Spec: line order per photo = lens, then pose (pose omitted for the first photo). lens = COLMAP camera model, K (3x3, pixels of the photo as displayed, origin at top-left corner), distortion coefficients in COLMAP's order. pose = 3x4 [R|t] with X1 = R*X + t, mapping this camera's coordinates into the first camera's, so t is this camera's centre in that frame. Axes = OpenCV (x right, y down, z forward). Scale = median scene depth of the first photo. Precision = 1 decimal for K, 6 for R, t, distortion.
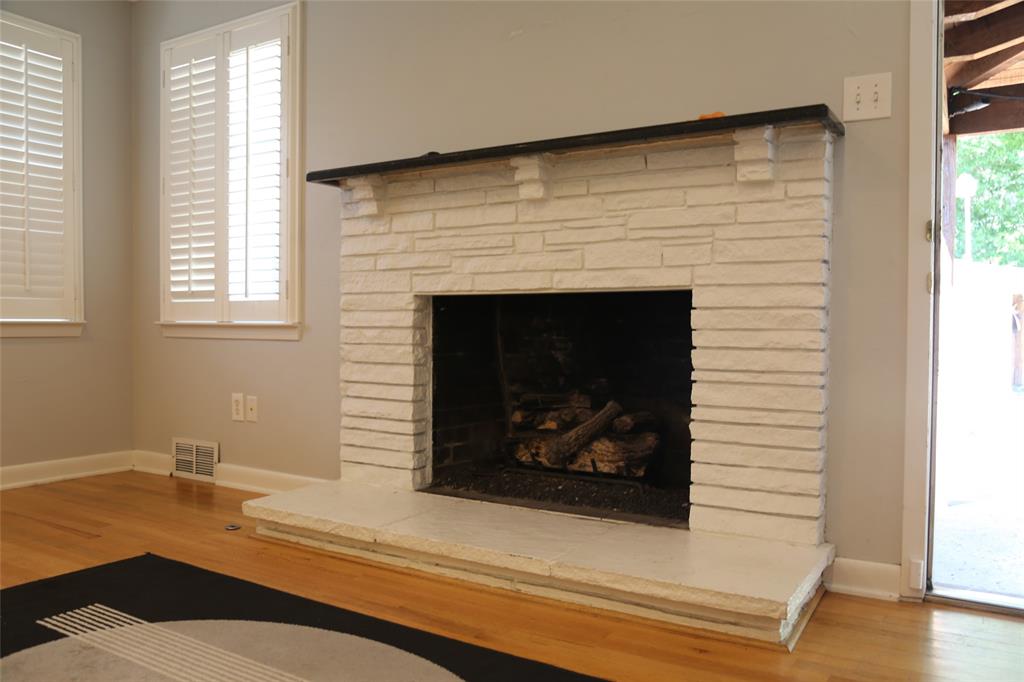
lens RADIAL K [[796.3, 0, 511.7], [0, 796.3, 354.6], [0, 0, 1]] dist [-0.052340, 0.001709]
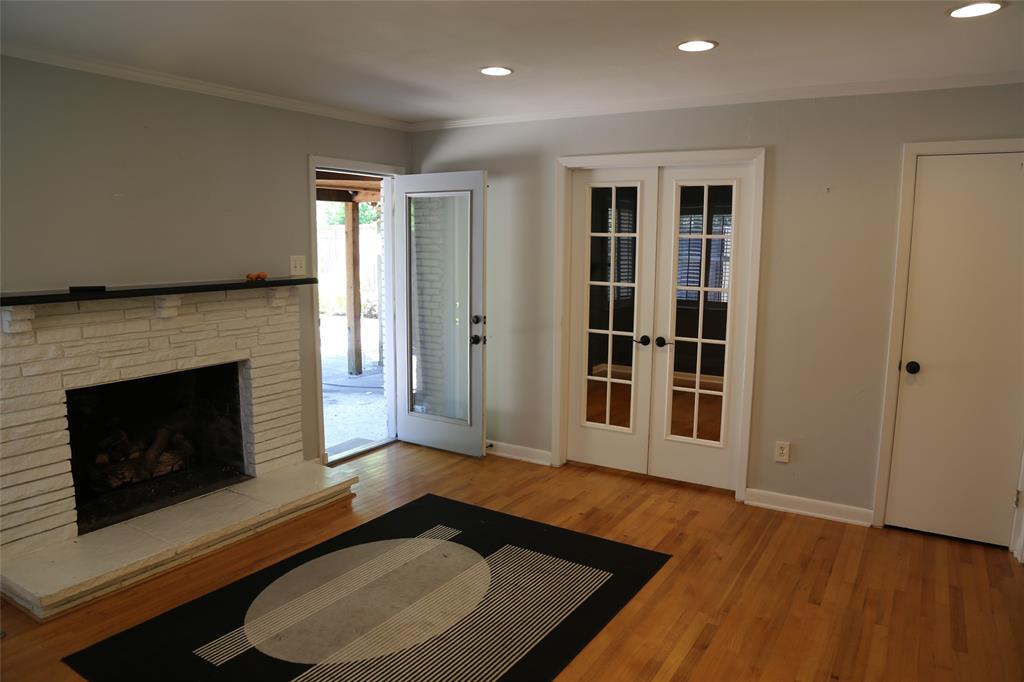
lens RADIAL K [[695.8, 0, 513.7], [0, 695.8, 348.9], [0, 0, 1]] dist [-0.129841, 0.075553]
pose [[0.001802, -0.160198, 0.987083, -1.217218], [0.027432, 0.986721, 0.160089, -0.305145], [-0.999622, 0.026789, 0.006173, 0.281481]]
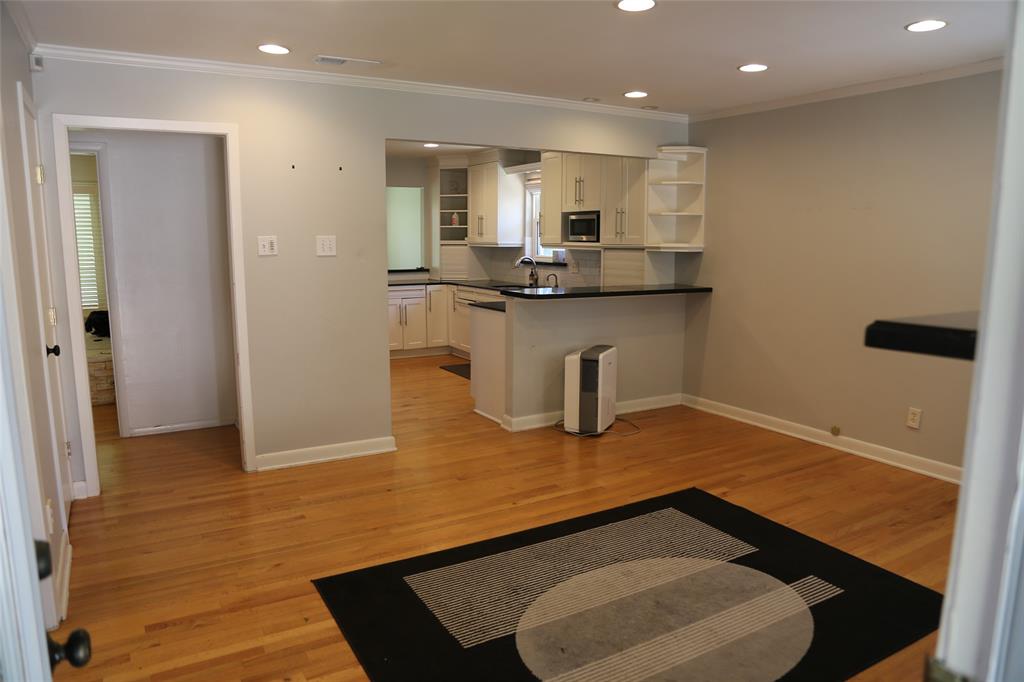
lens RADIAL K [[700.7, 0, 516.4], [0, 700.7, 348.8], [0, 0, 1]] dist [-0.124579, 0.071109]
pose [[-0.462876, 0.133168, -0.876363, 0.656586], [-0.038716, 0.984670, 0.170075, -0.265267], [0.885577, 0.112653, -0.450624, 0.715328]]
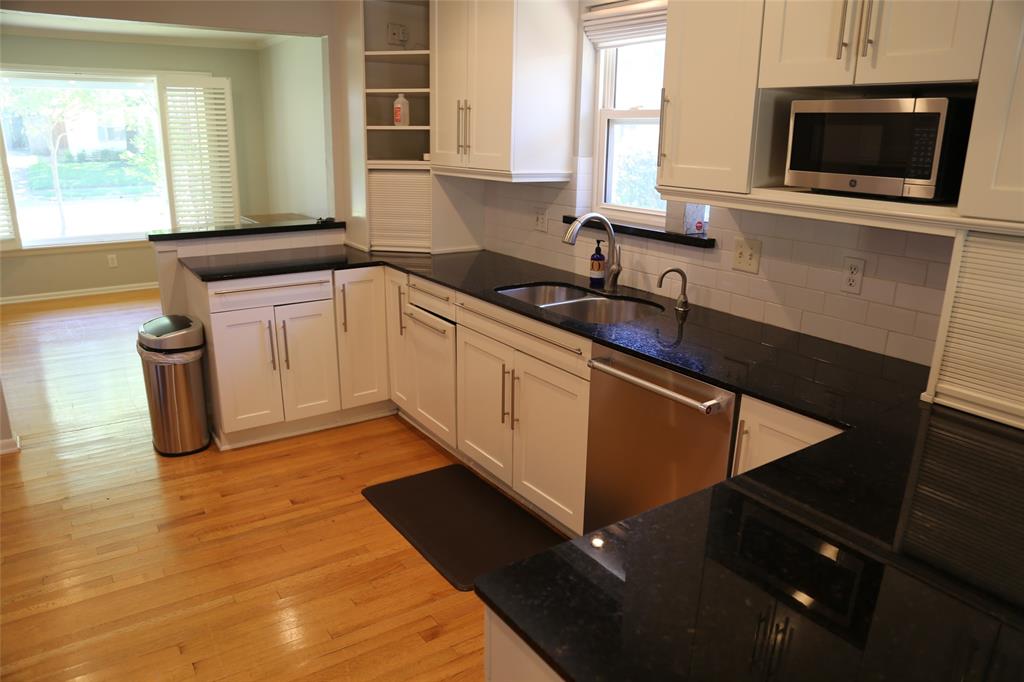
lens RADIAL K [[700.7, 0, 516.4], [0, 700.7, 348.8], [0, 0, 1]] dist [-0.124579, 0.071109]
pose [[-0.402445, 0.254275, -0.879421, -0.795973], [-0.053503, 0.952475, 0.299882, -0.267361], [0.913879, 0.167737, -0.369715, -0.203418]]
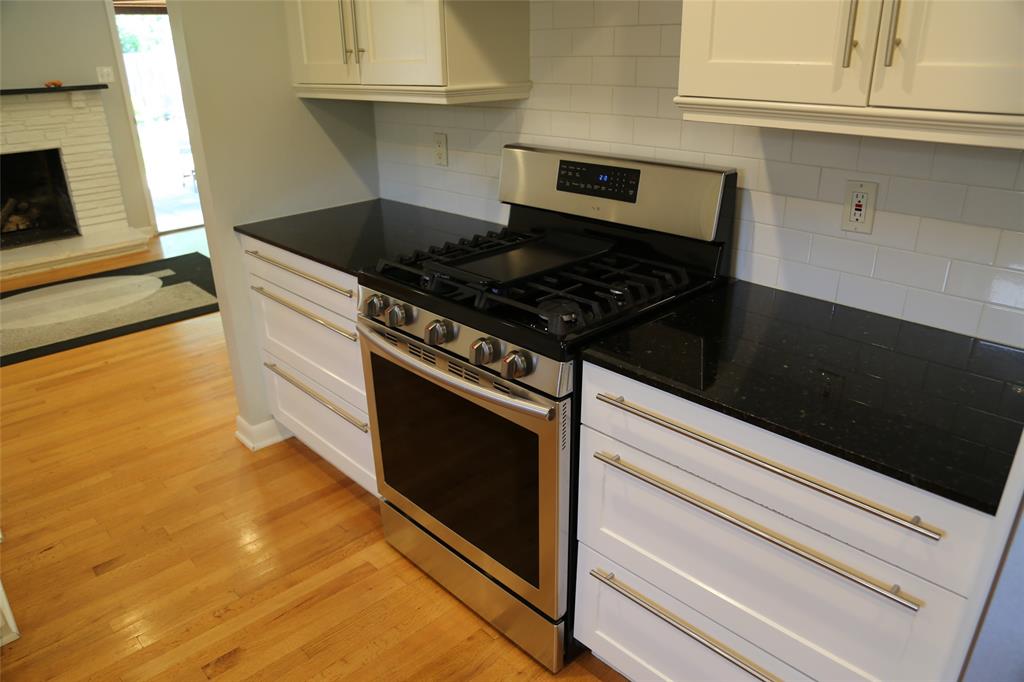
lens RADIAL K [[695.8, 0, 513.7], [0, 695.8, 348.9], [0, 0, 1]] dist [-0.129841, 0.075553]
pose [[0.247525, -0.394941, 0.884733, -1.392327], [0.053229, 0.917313, 0.394593, -0.220319], [-0.967418, -0.050578, 0.248080, -0.911476]]
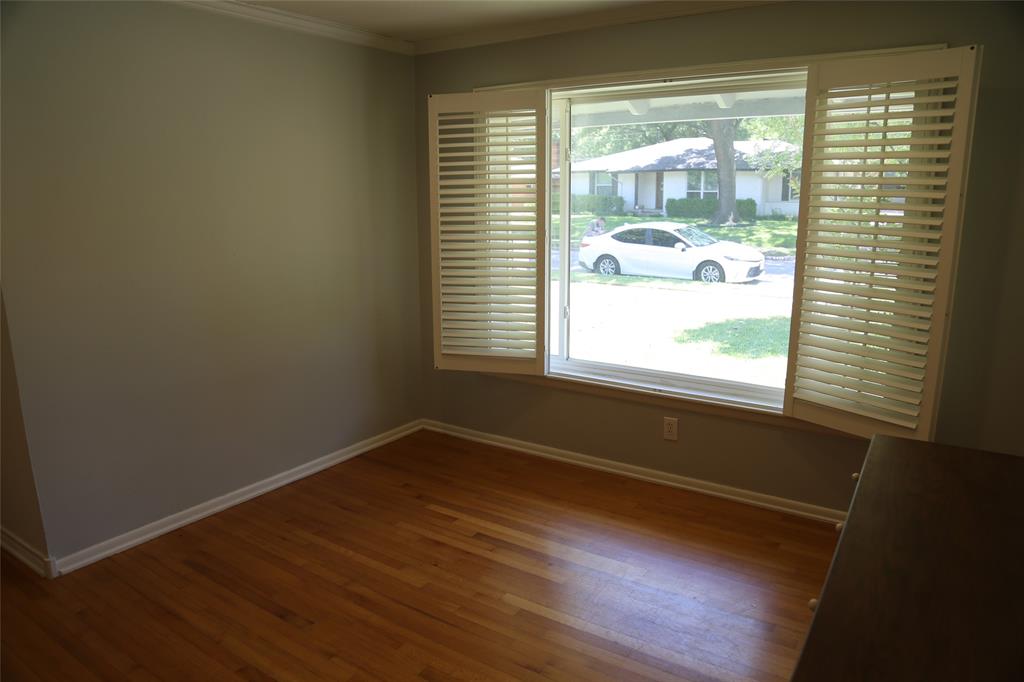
lens RADIAL K [[700.7, 0, 516.4], [0, 700.7, 348.8], [0, 0, 1]] dist [-0.124579, 0.071109]
pose [[-0.999369, -0.008472, 0.034508, -2.145521], [0.000599, 0.967001, 0.254771, -0.247111], [-0.035528, 0.254631, -0.966385, -1.205232]]
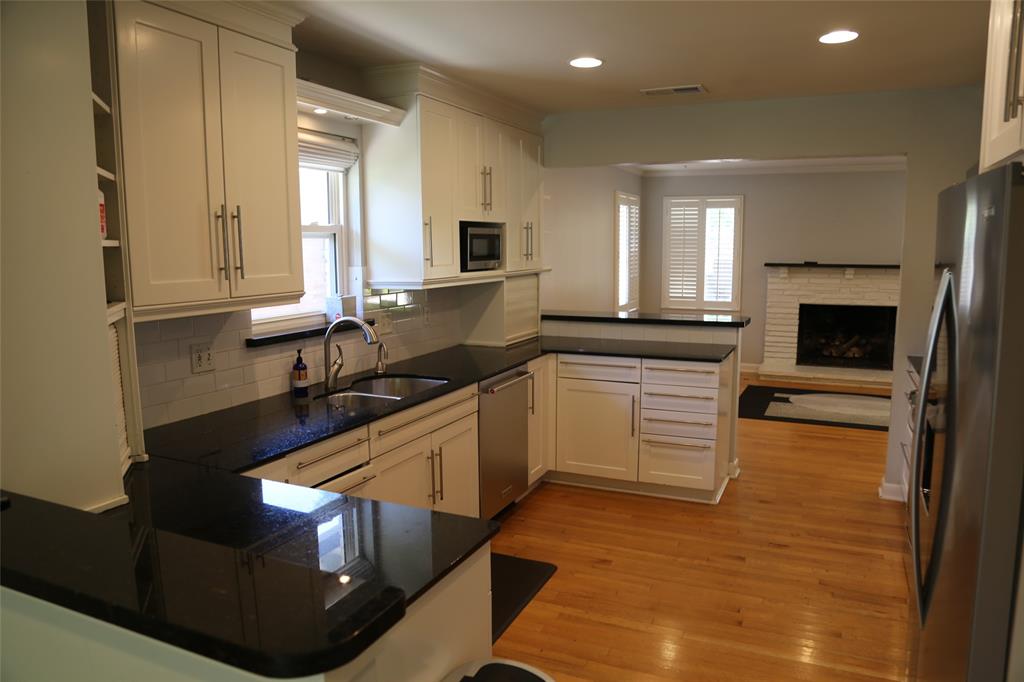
lens RADIAL K [[700.7, 0, 516.4], [0, 700.7, 348.8], [0, 0, 1]] dist [-0.124579, 0.071109]
pose [[0.992283, -0.031180, 0.120008, -1.637814], [0.017952, 0.993795, 0.109766, -0.225352], [-0.122685, -0.106764, 0.986686, -1.642472]]
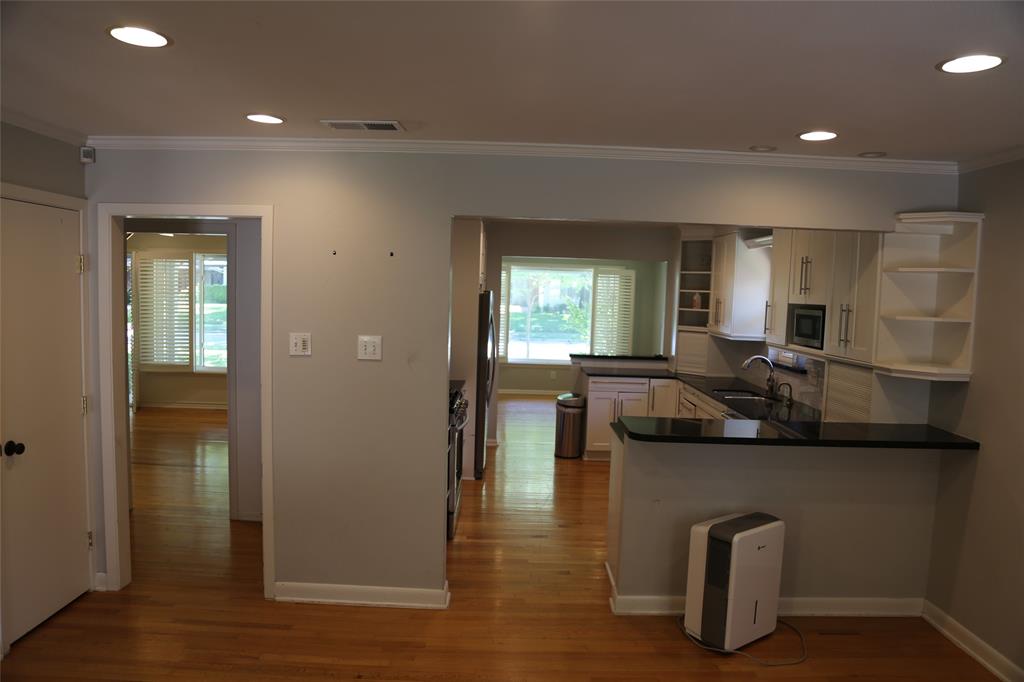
lens RADIAL K [[695.8, 0, 513.7], [0, 695.8, 348.9], [0, 0, 1]] dist [-0.129841, 0.075553]
pose [[-0.850873, 0.011389, -0.525248, -0.087065], [-0.056572, 0.991966, 0.113153, -0.367513], [0.522317, 0.125993, -0.843393, 0.823033]]
